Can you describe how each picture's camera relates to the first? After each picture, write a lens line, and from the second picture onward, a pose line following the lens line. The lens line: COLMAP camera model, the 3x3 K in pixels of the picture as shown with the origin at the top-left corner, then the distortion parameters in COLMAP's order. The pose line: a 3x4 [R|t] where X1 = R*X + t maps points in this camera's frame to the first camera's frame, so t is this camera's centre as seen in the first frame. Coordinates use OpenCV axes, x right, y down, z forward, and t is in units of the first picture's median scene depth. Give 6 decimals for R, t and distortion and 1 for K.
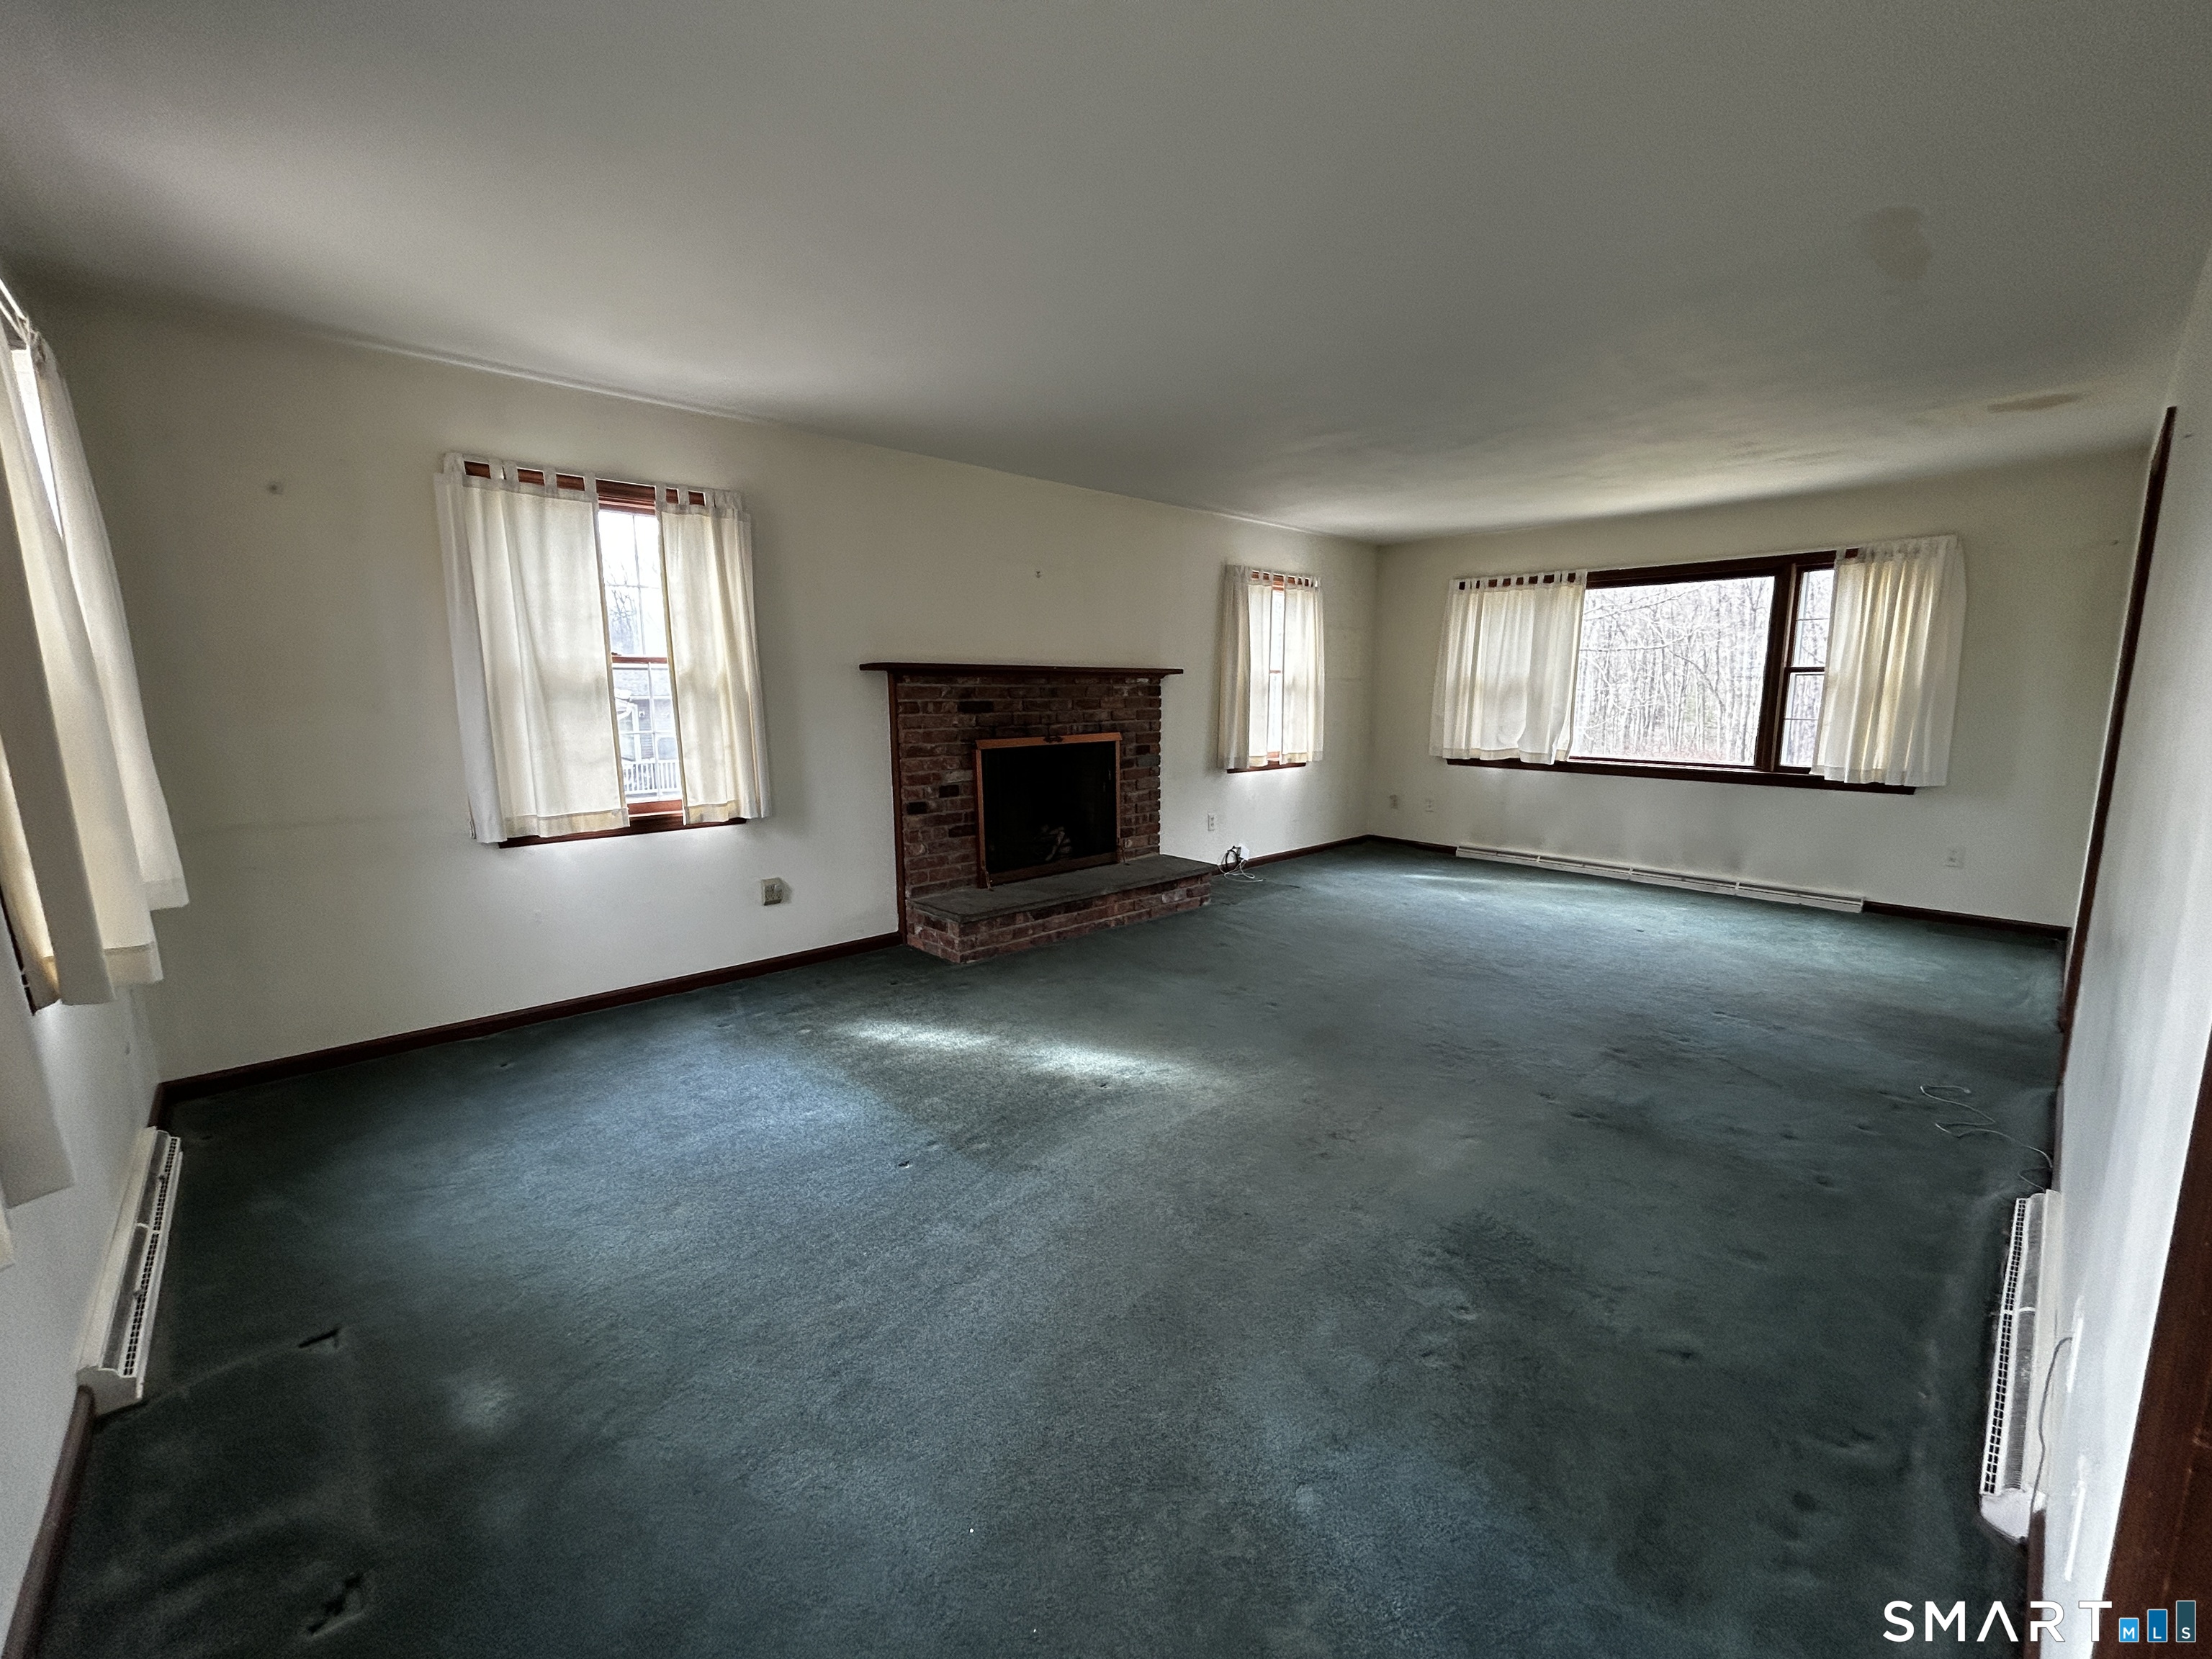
lens RADIAL K [[887.2, 0, 1101.9], [0, 887.2, 831.1], [0, 0, 1]] dist [-0.001895, 0.000966]
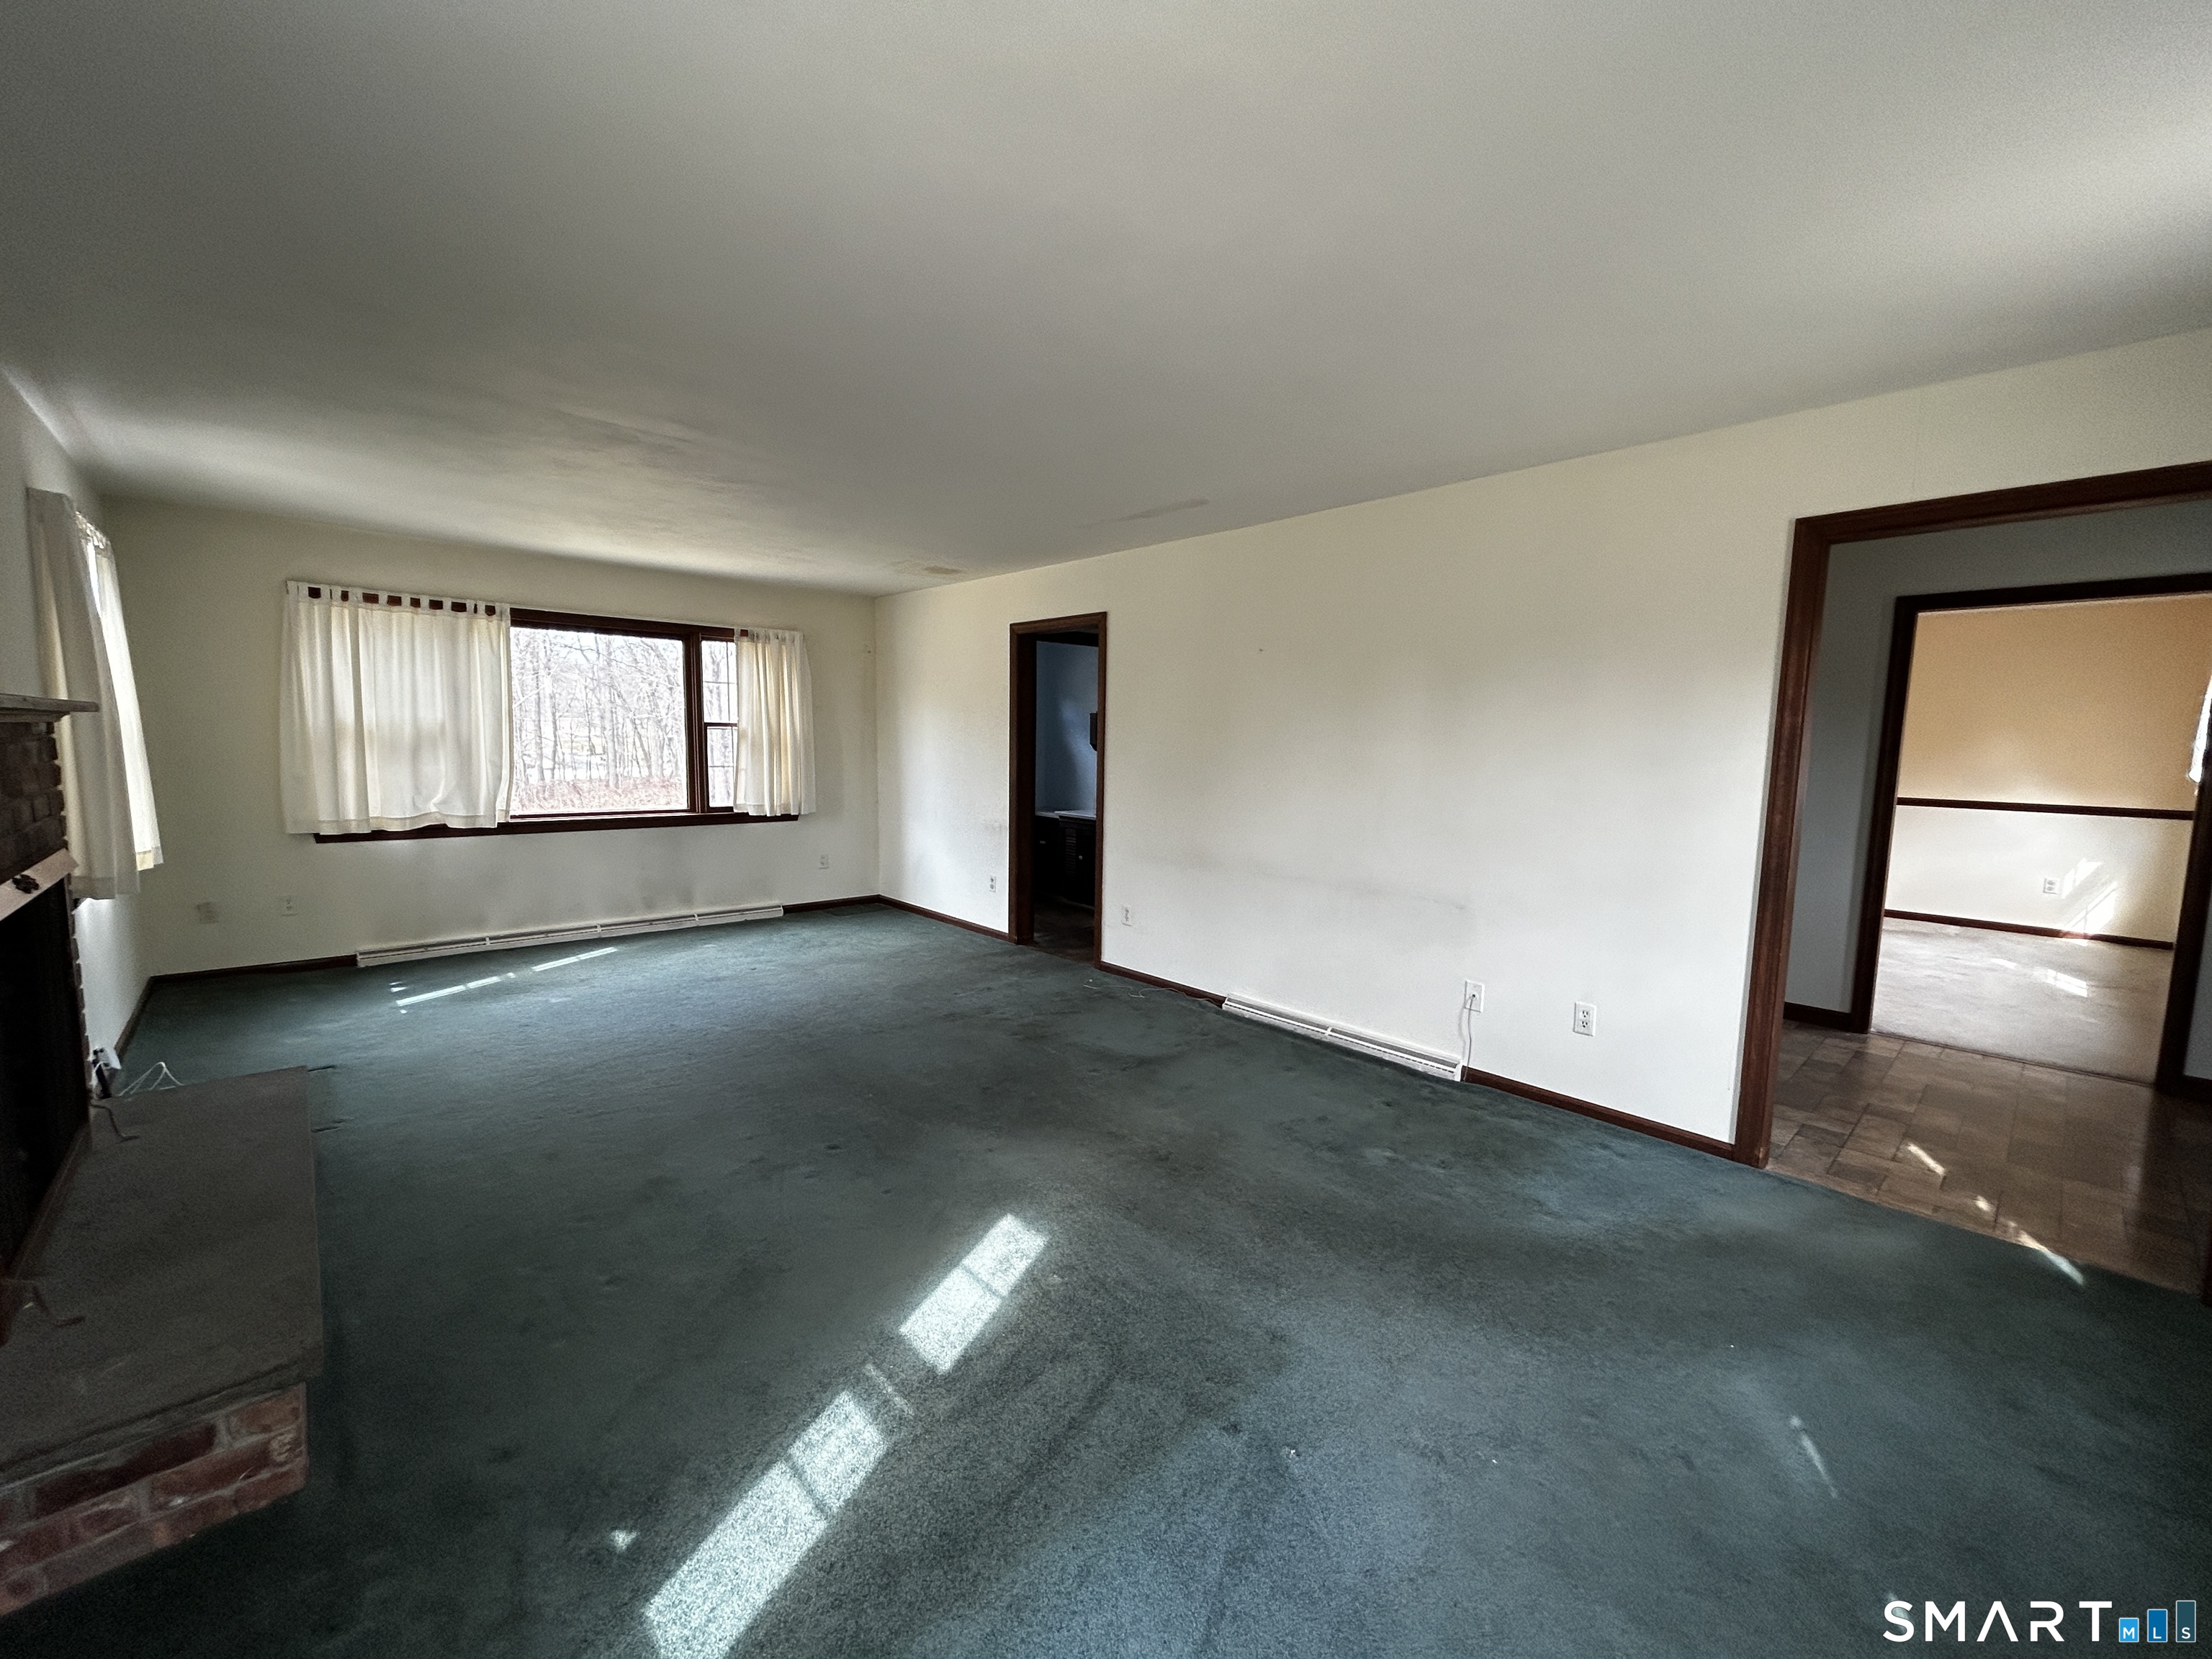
lens RADIAL K [[887.2, 0, 1096.4], [0, 887.2, 826.3], [0, 0, 1]] dist [-0.001895, 0.000966]
pose [[0.023454, -0.096393, 0.995067, -0.357248], [0.142376, 0.985517, 0.092112, -0.080117], [-0.989535, 0.139514, 0.036838, 0.445767]]
